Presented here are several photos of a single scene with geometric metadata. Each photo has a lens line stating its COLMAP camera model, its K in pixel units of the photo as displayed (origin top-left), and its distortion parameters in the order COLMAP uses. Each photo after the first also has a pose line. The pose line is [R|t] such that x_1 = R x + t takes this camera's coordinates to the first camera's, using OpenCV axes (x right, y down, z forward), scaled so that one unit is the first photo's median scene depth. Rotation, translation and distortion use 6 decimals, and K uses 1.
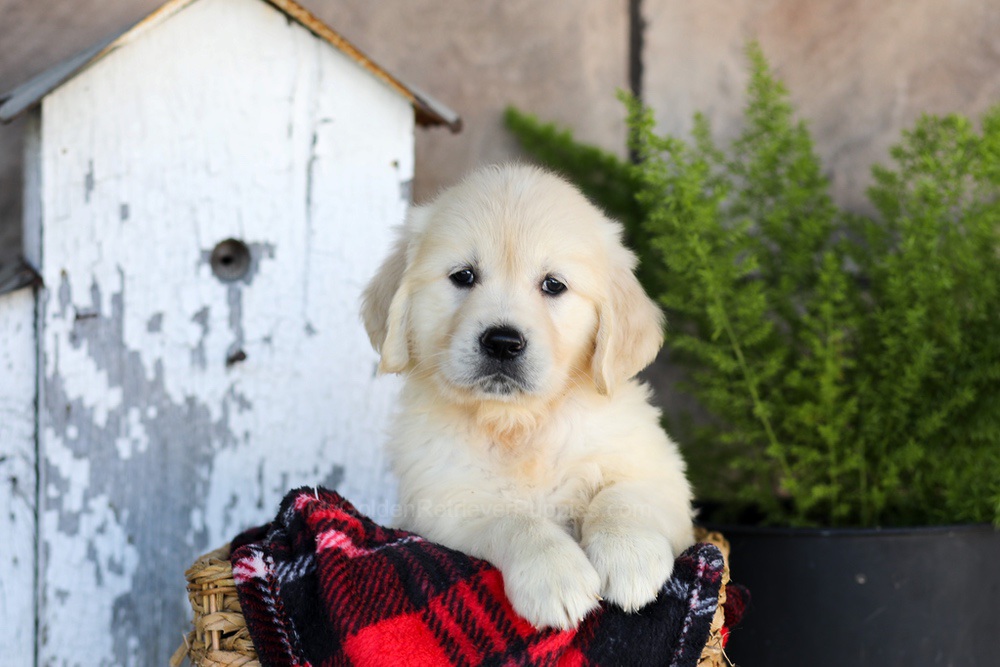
lens RADIAL K [[3094.8, 0, 517.6], [0, 3094.8, 335.5], [0, 0, 1]] dist [0.082020, 0.898408]
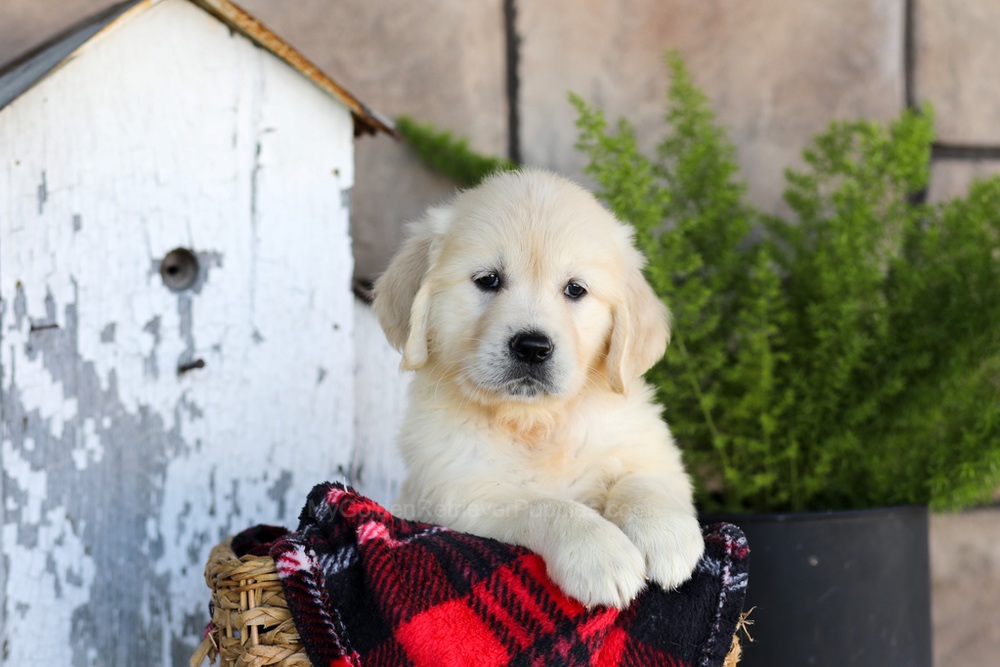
lens RADIAL K [[3094.8, 0, 517.6], [0, 3094.8, 335.5], [0, 0, 1]] dist [0.082020, 0.898408]
pose [[0.983932, -0.023023, 0.177054, -0.164564], [0.026580, 0.999489, -0.017744, 0.018051], [-0.176555, 0.022165, 0.984041, -0.010074]]
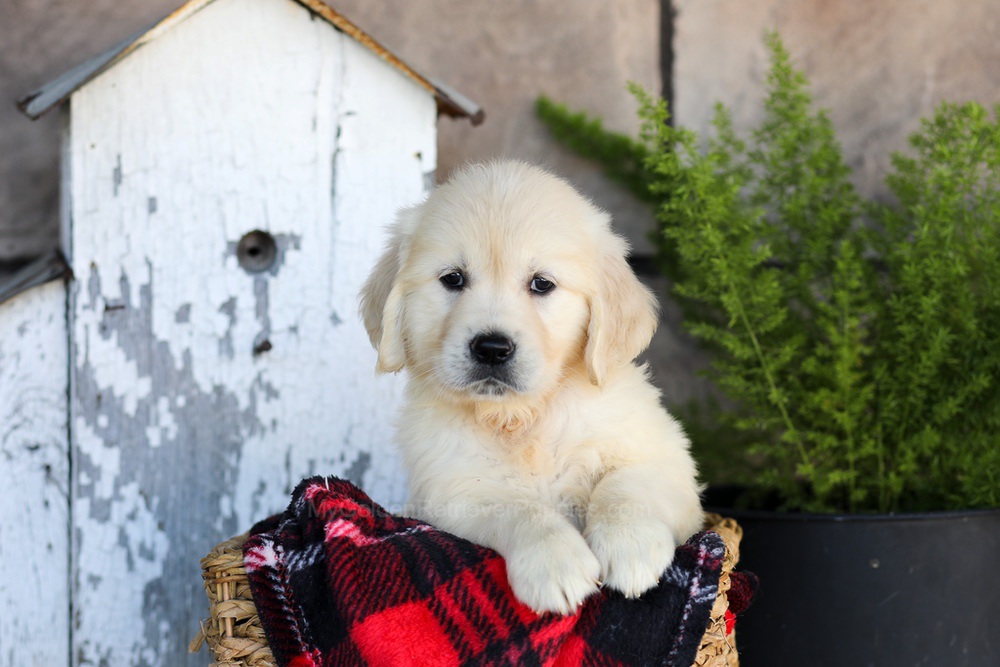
lens RADIAL K [[3094.8, 0, 517.6], [0, 3094.8, 335.5], [0, 0, 1]] dist [0.082020, 0.898408]
pose [[0.999155, -0.005044, -0.040779, 0.034666], [0.005508, 0.999921, 0.011273, -0.007770], [0.040719, -0.011488, 0.999105, -0.014784]]
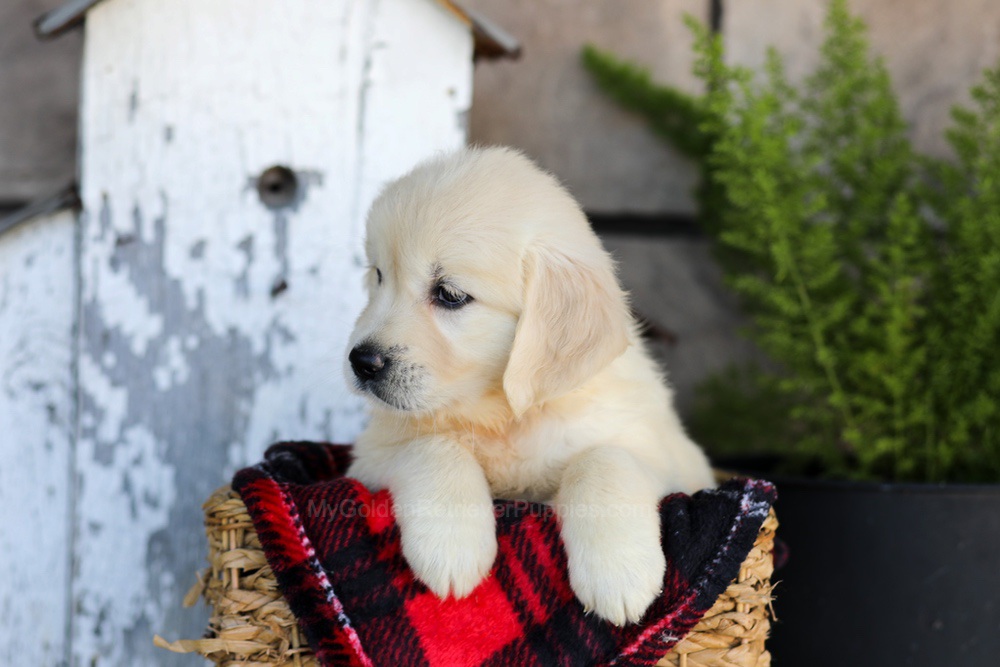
lens RADIAL K [[2802.7, 0, 500.0], [0, 2802.7, 333.5], [0, 0, 1]] dist [-0.029006, 1.352642]
pose [[0.997516, 0.028113, -0.064583, 0.034452], [-0.027883, 0.999601, 0.004461, 0.015543], [0.064682, -0.002649, 0.997902, 0.132936]]
